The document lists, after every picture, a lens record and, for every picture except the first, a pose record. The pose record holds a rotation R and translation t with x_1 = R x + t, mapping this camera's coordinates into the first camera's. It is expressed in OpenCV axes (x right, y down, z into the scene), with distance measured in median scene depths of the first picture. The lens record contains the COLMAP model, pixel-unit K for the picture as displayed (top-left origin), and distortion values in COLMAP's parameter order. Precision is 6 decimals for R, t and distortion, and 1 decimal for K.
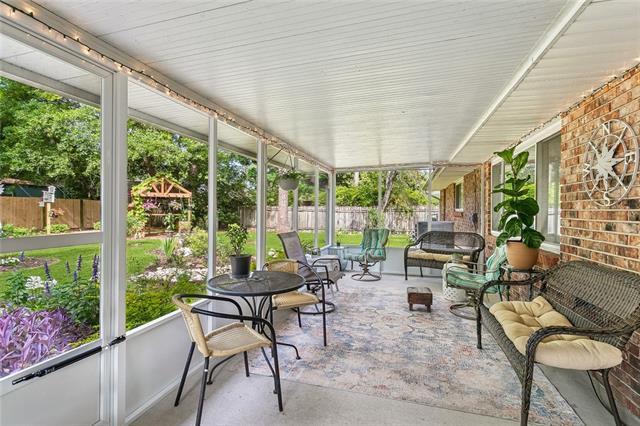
lens RADIAL K [[307.9, 0, 317.5], [0, 307.9, 213.7], [0, 0, 1]] dist [0.004202, 0.000971]
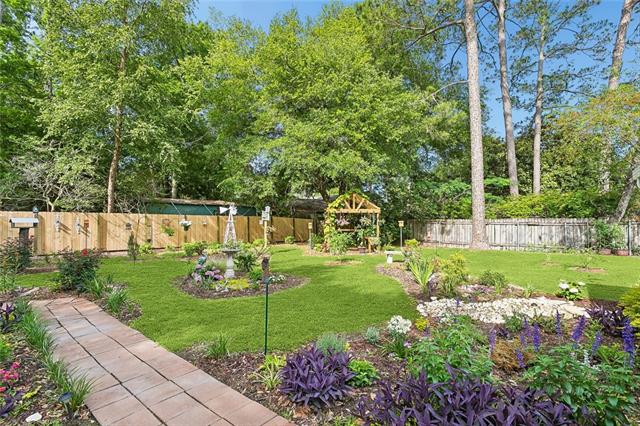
lens RADIAL K [[307.9, 0, 319.0], [0, 307.9, 213.4], [0, 0, 1]] dist [0.004202, 0.000971]
pose [[0.920334, -0.026655, -0.390223, -0.214577], [0.009724, 0.998926, -0.045302, -0.008446], [0.391012, 0.037898, 0.919605, 0.025923]]
